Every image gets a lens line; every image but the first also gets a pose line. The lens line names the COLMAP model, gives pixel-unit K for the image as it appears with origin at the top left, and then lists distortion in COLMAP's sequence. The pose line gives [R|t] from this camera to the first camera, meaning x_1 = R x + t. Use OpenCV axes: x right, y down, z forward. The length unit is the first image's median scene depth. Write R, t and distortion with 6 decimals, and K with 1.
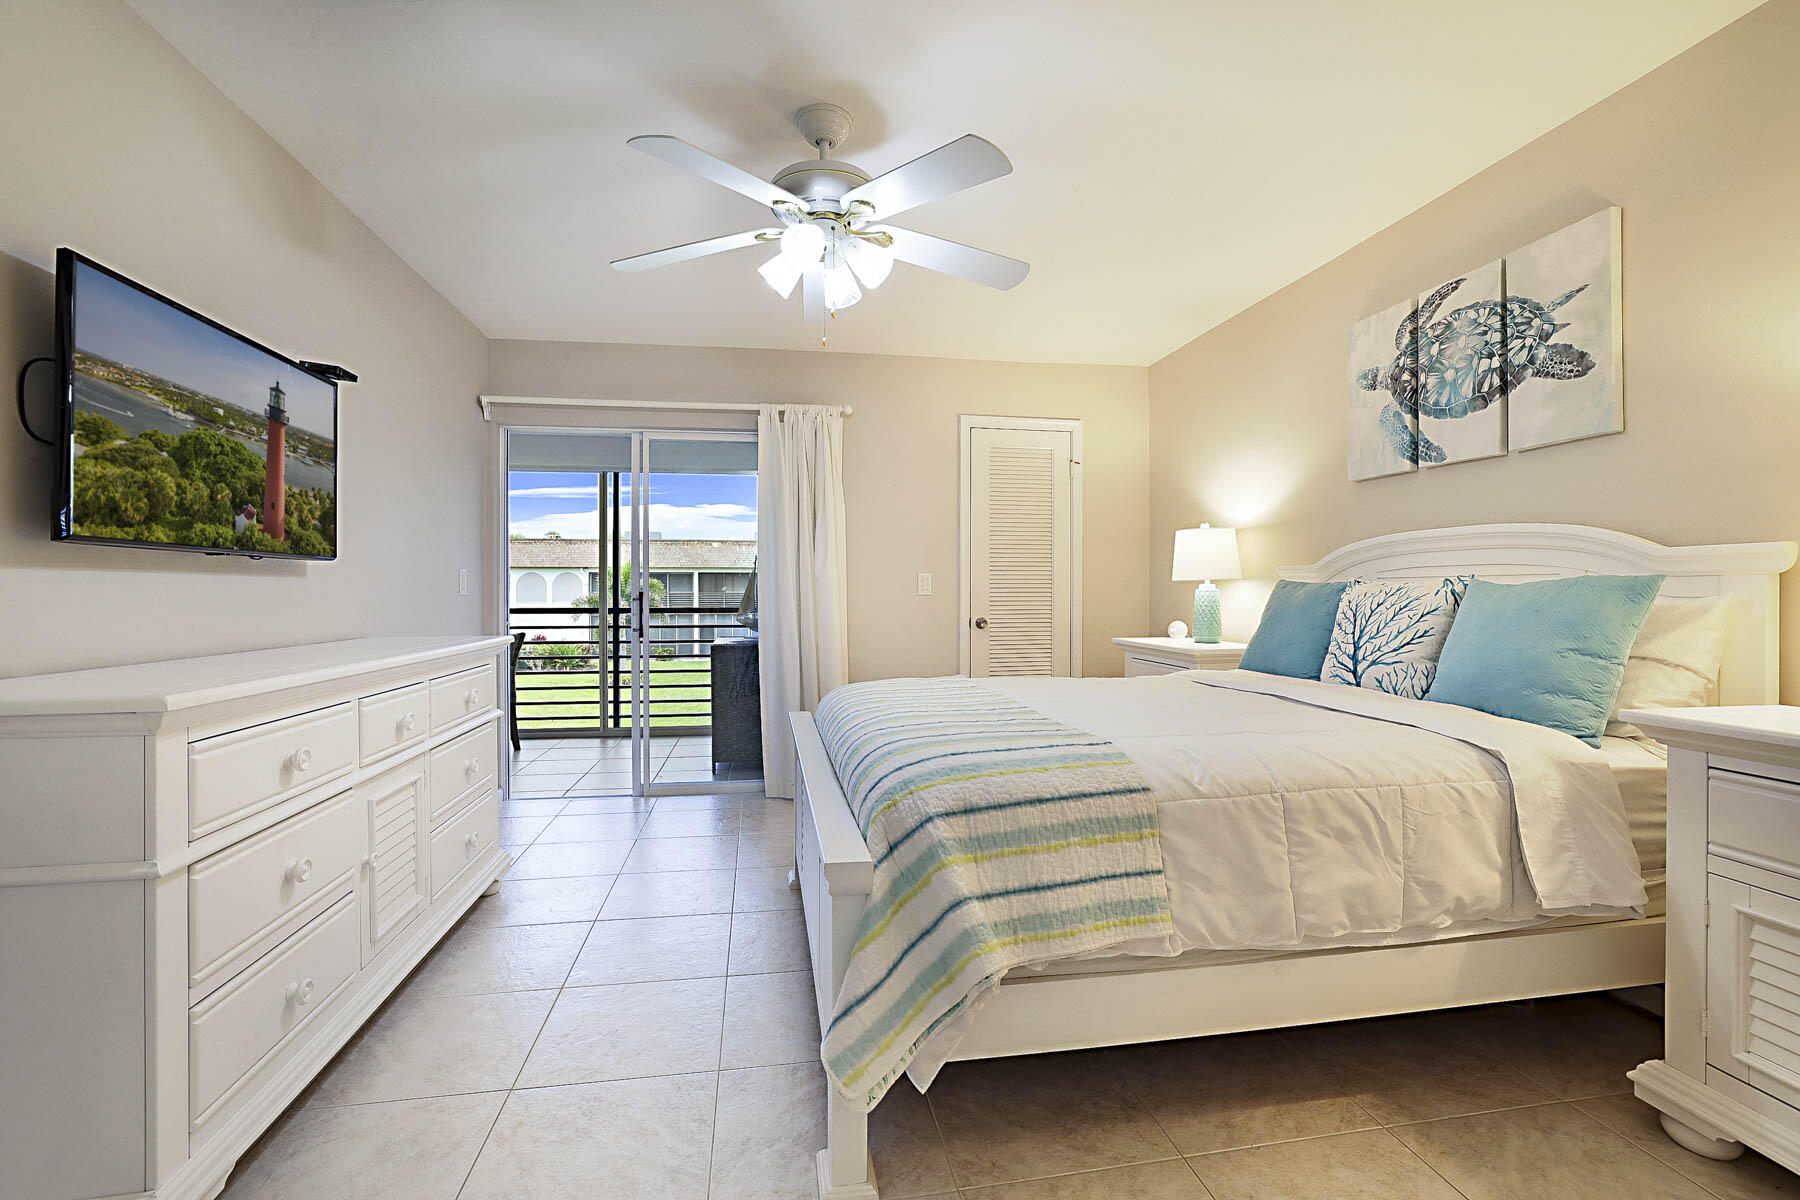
lens RADIAL K [[777.1, 0, 930.8], [0, 777.1, 592.8], [0, 0, 1]] dist [-0.043002, 0.017153]
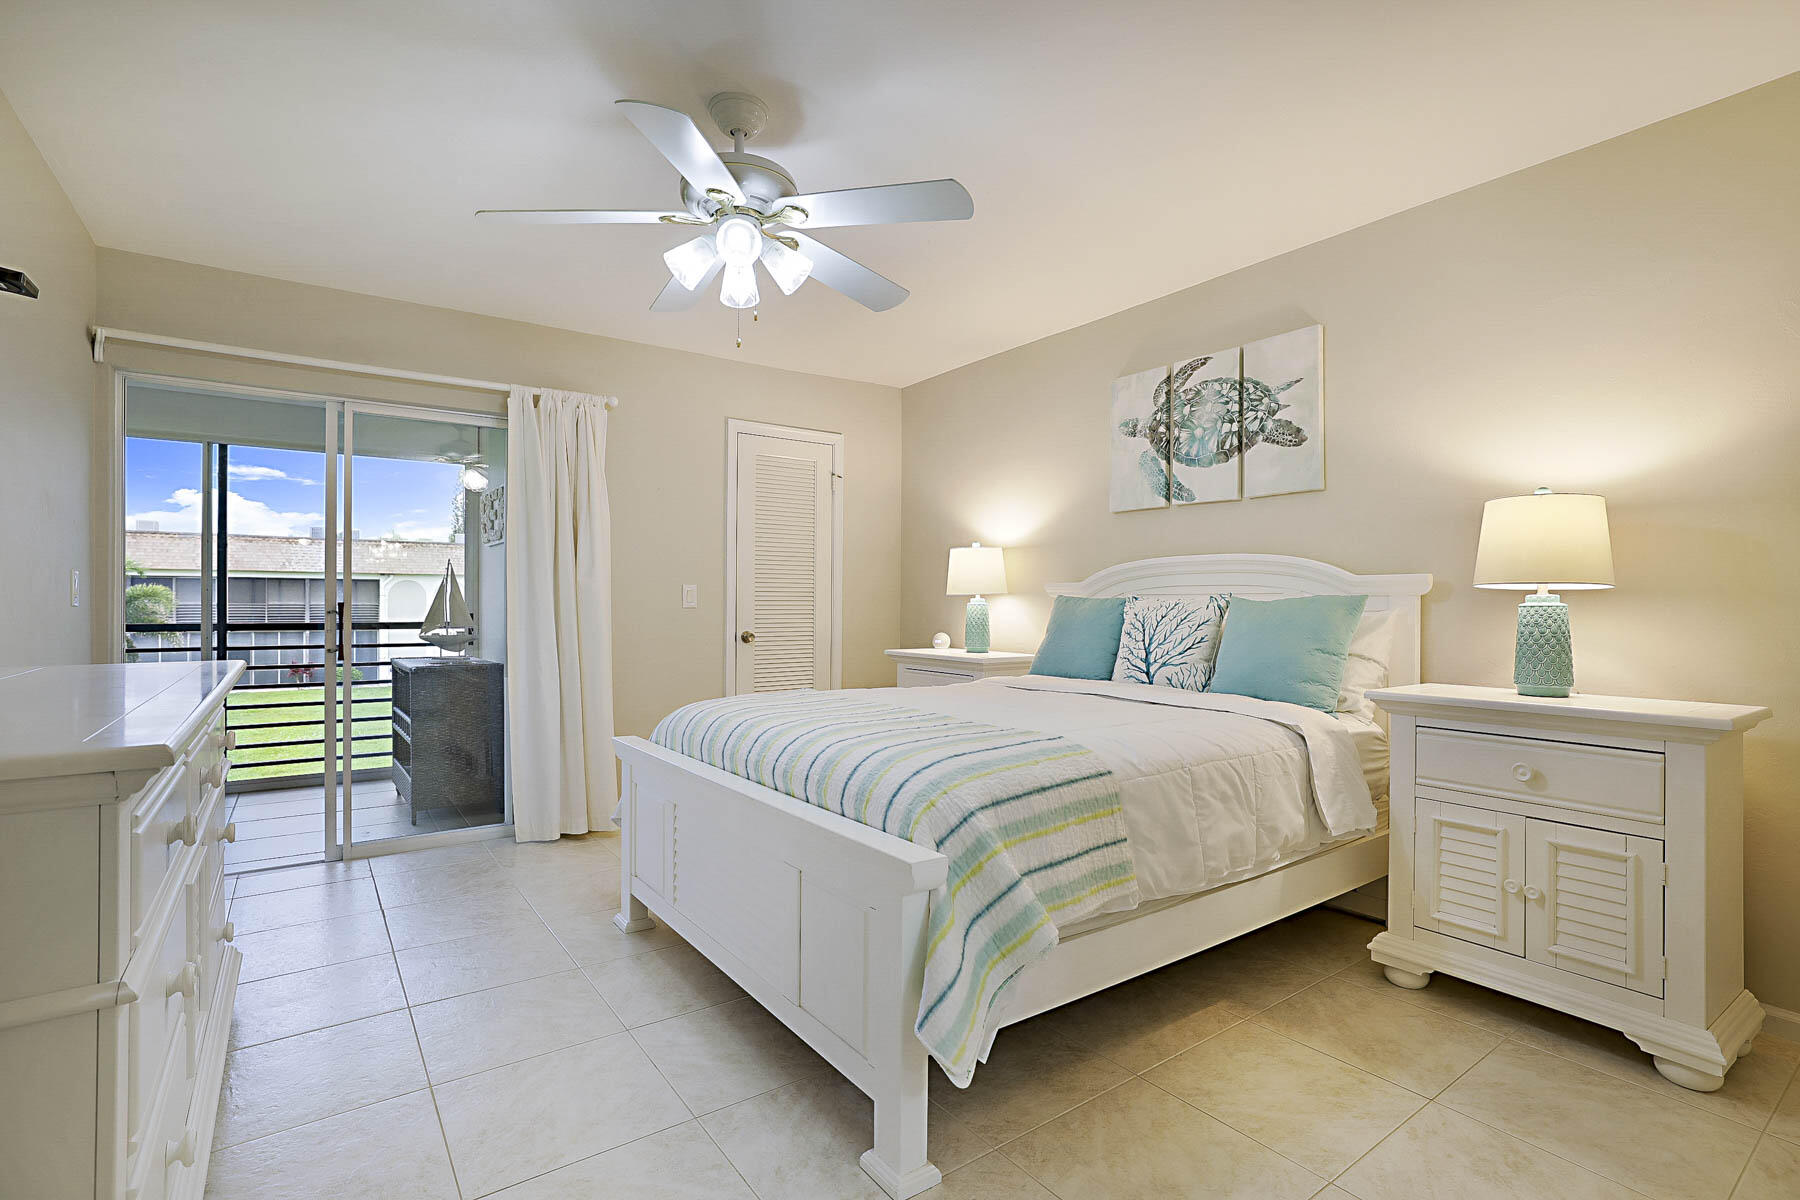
lens RADIAL K [[817.8, 0, 924.0], [0, 817.8, 602.3], [0, 0, 1]] dist [-0.050629, 0.023514]
pose [[0.902654, 0.005698, 0.430330, -0.328642], [-0.003741, 0.999978, -0.005393, 0.000898], [-0.430351, 0.003258, 0.902656, -0.003199]]
